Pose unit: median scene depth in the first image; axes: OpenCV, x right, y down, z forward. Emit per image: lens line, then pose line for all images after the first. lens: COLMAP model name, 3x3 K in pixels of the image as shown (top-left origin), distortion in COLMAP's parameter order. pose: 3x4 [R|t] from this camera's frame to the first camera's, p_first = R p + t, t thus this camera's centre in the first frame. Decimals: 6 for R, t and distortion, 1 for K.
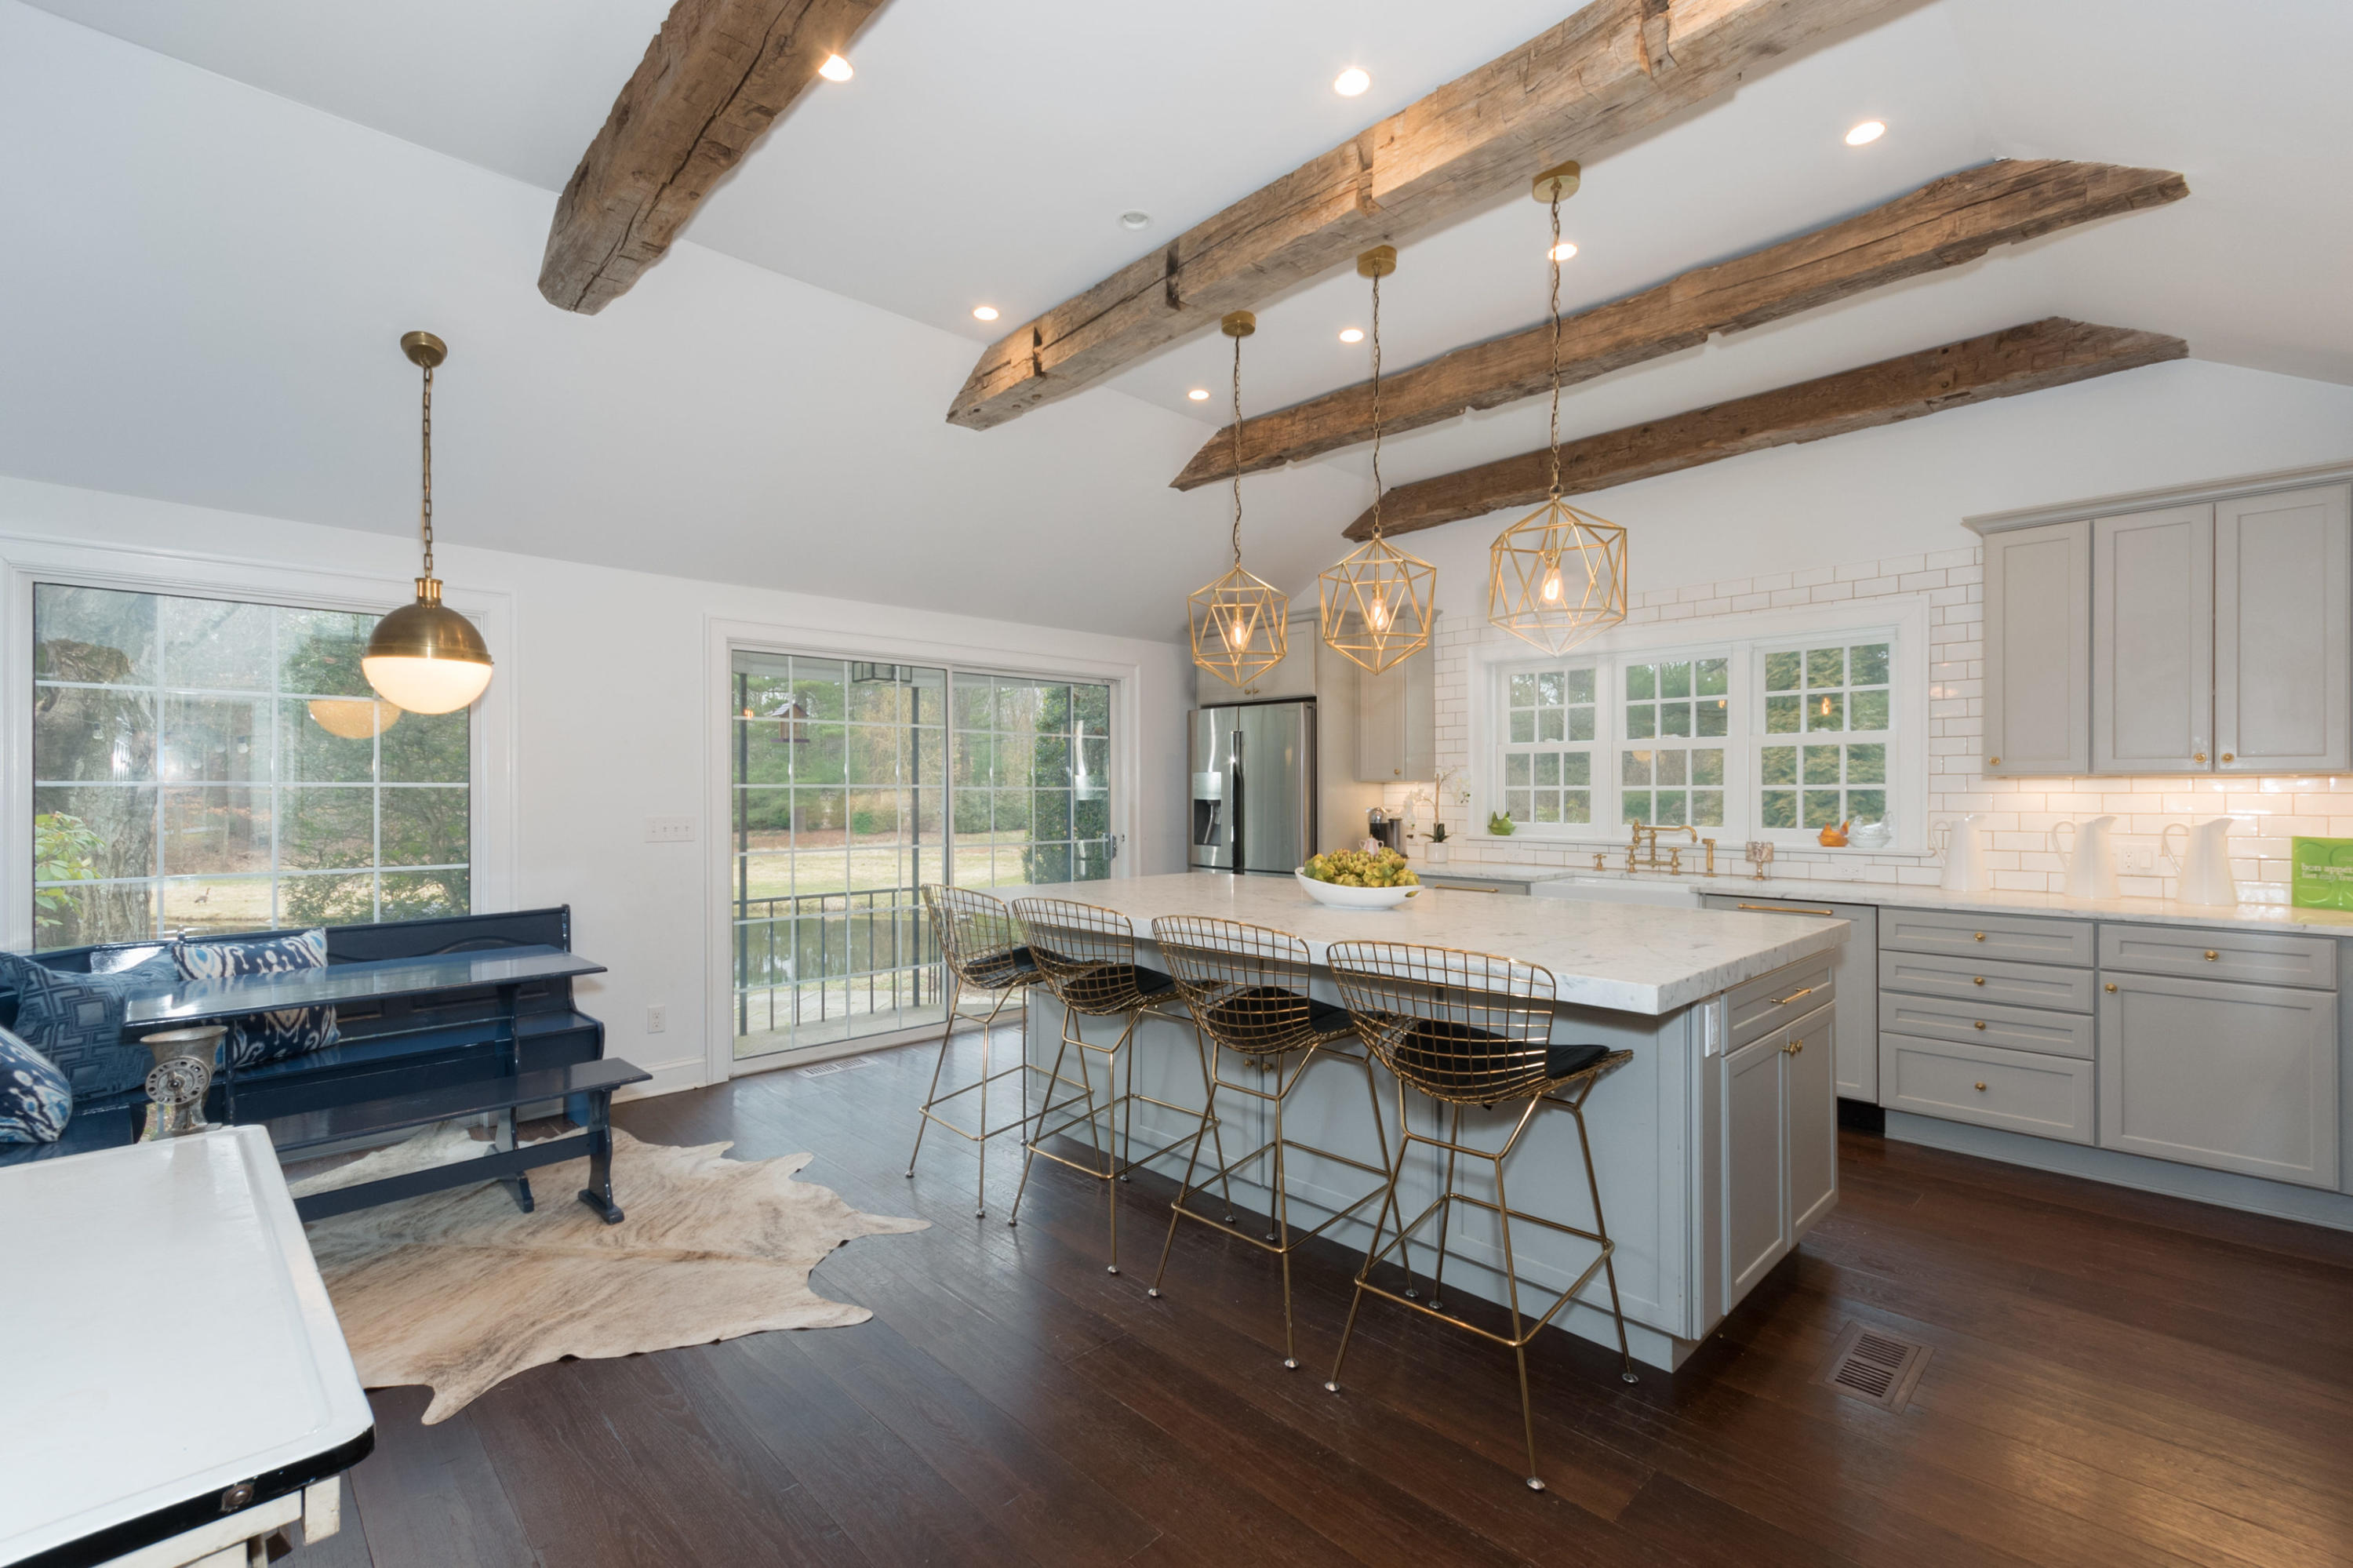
lens RADIAL K [[1027.7, 0, 1172.4], [0, 1027.7, 788.9], [0, 0, 1]] dist [0.009118, 0.000745]
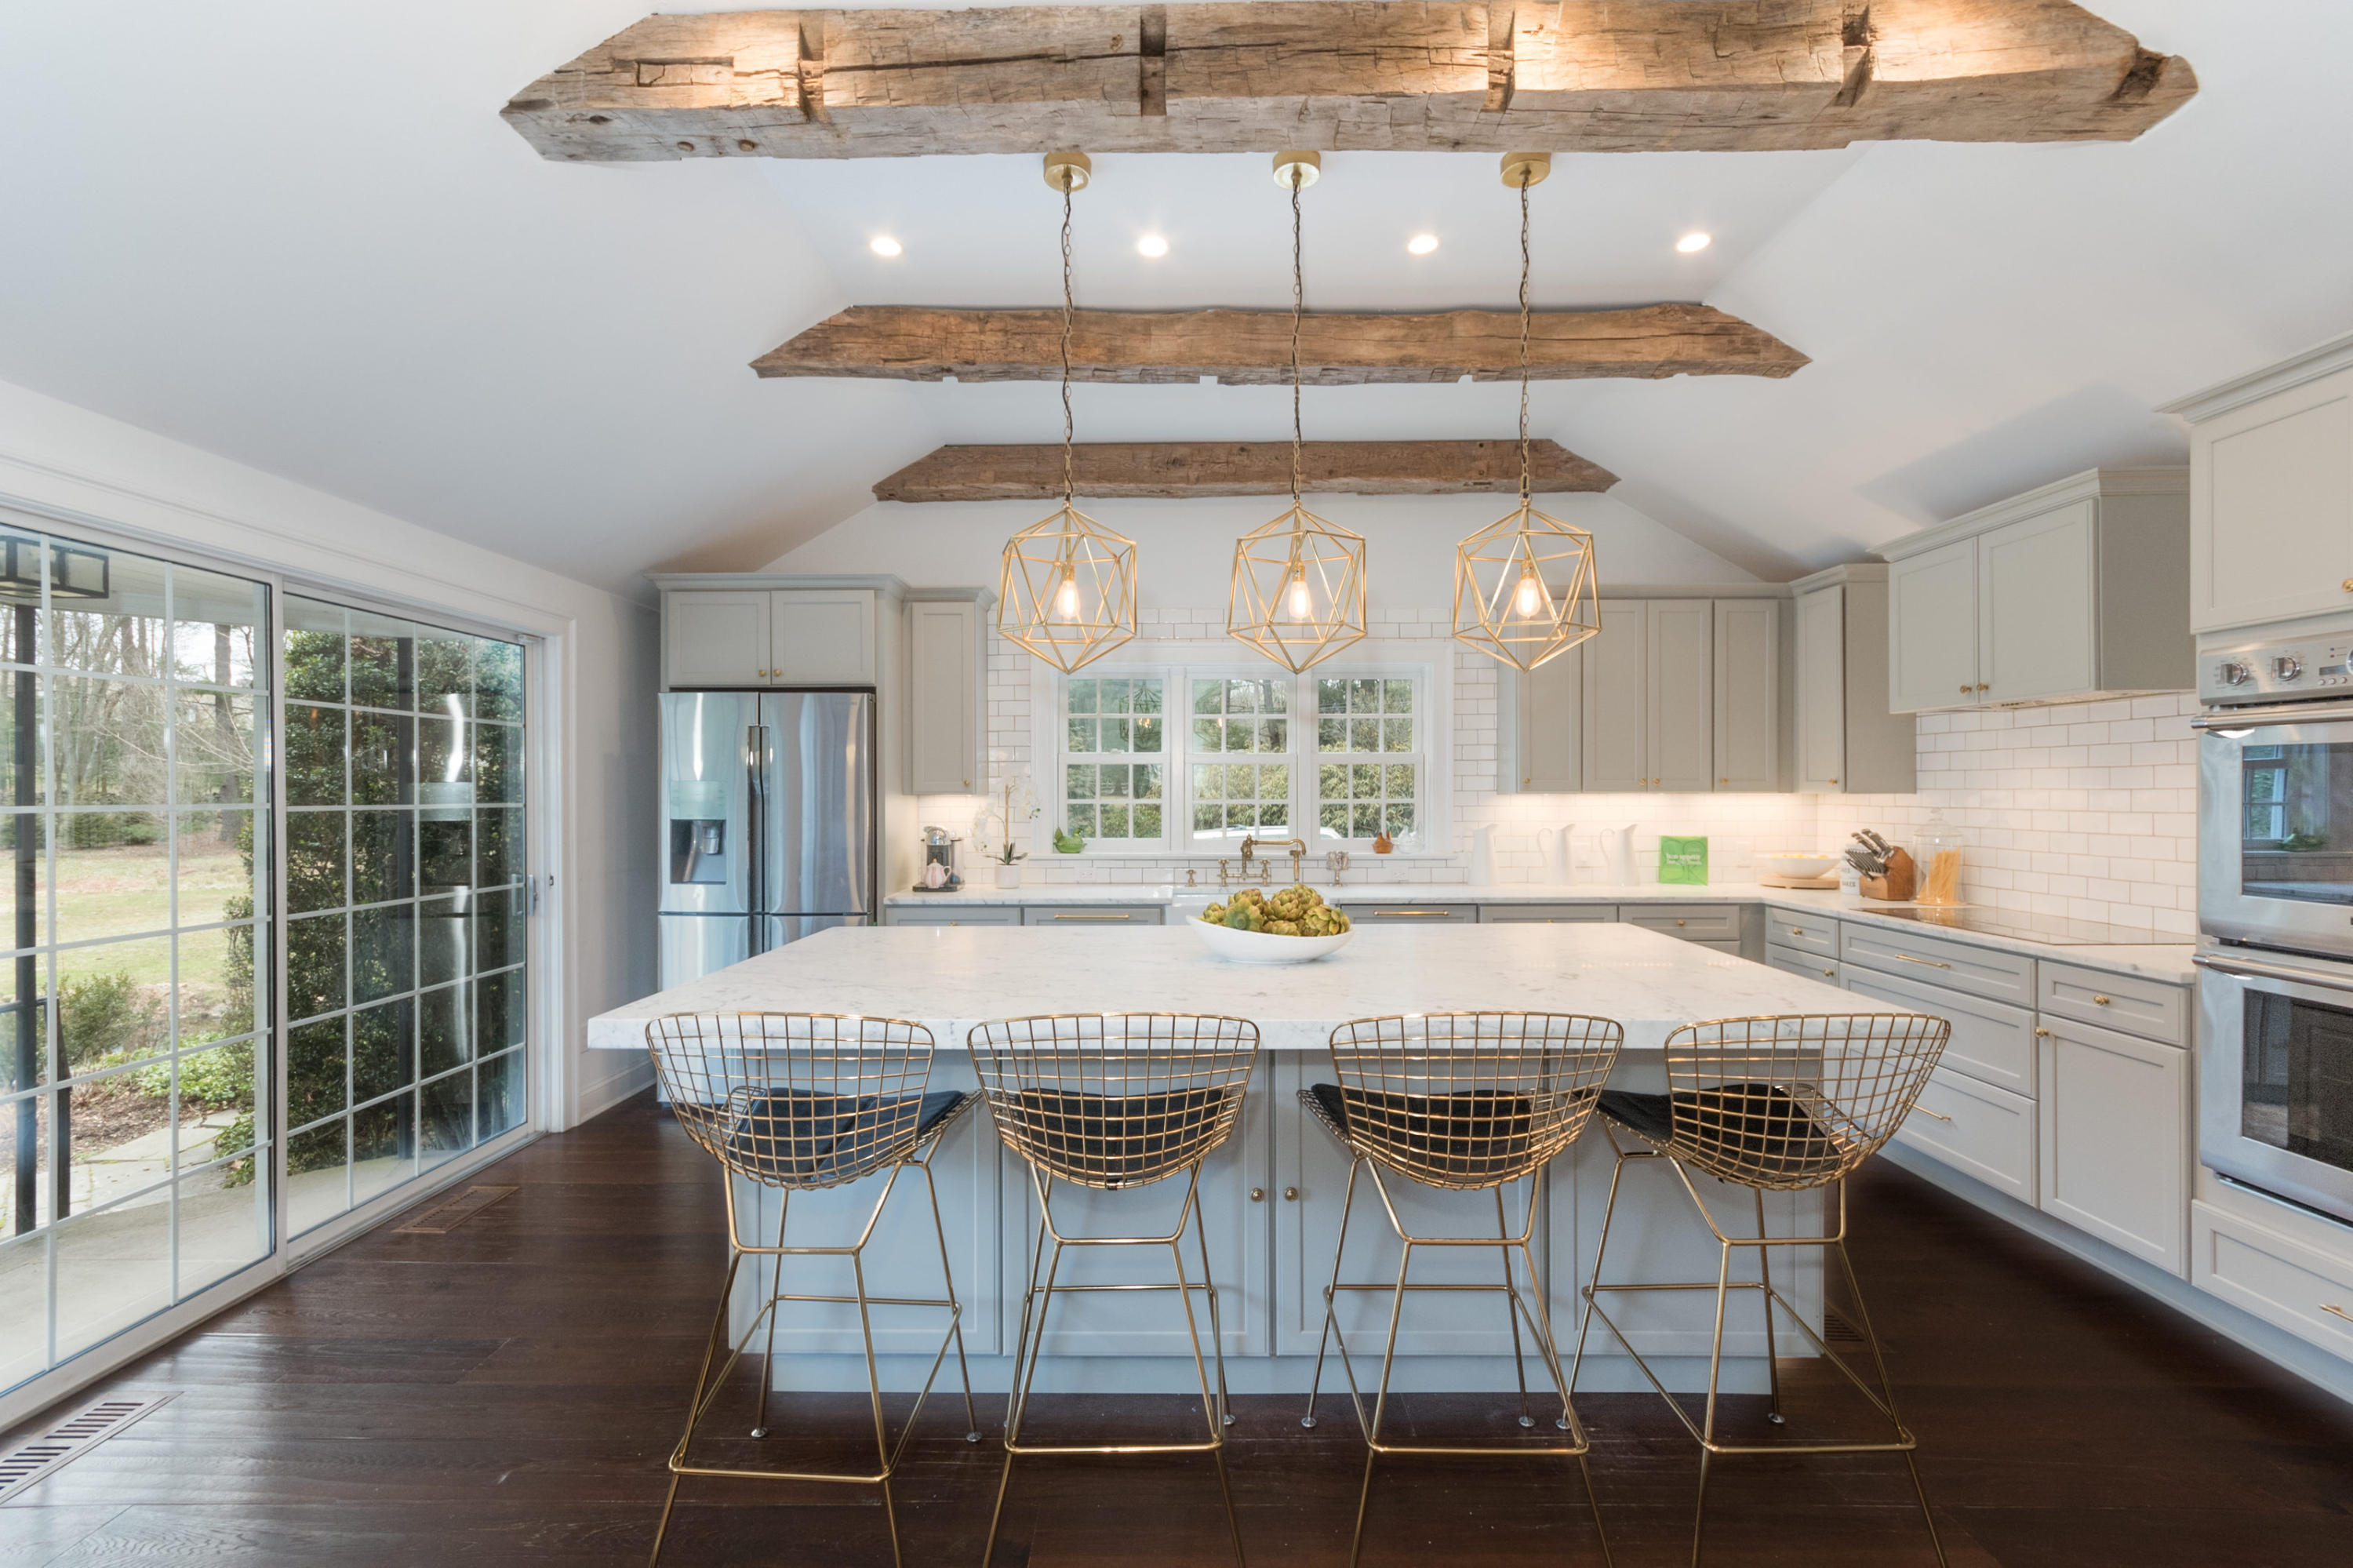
lens RADIAL K [[1027.7, 0, 1173.2], [0, 1027.7, 778.4], [0, 0, 1]] dist [0.009118, 0.000745]
pose [[0.699596, 0.009853, 0.714471, -0.332347], [-0.000033, 0.999905, -0.013757, -0.011209], [-0.714539, 0.009600, 0.699530, 0.367920]]
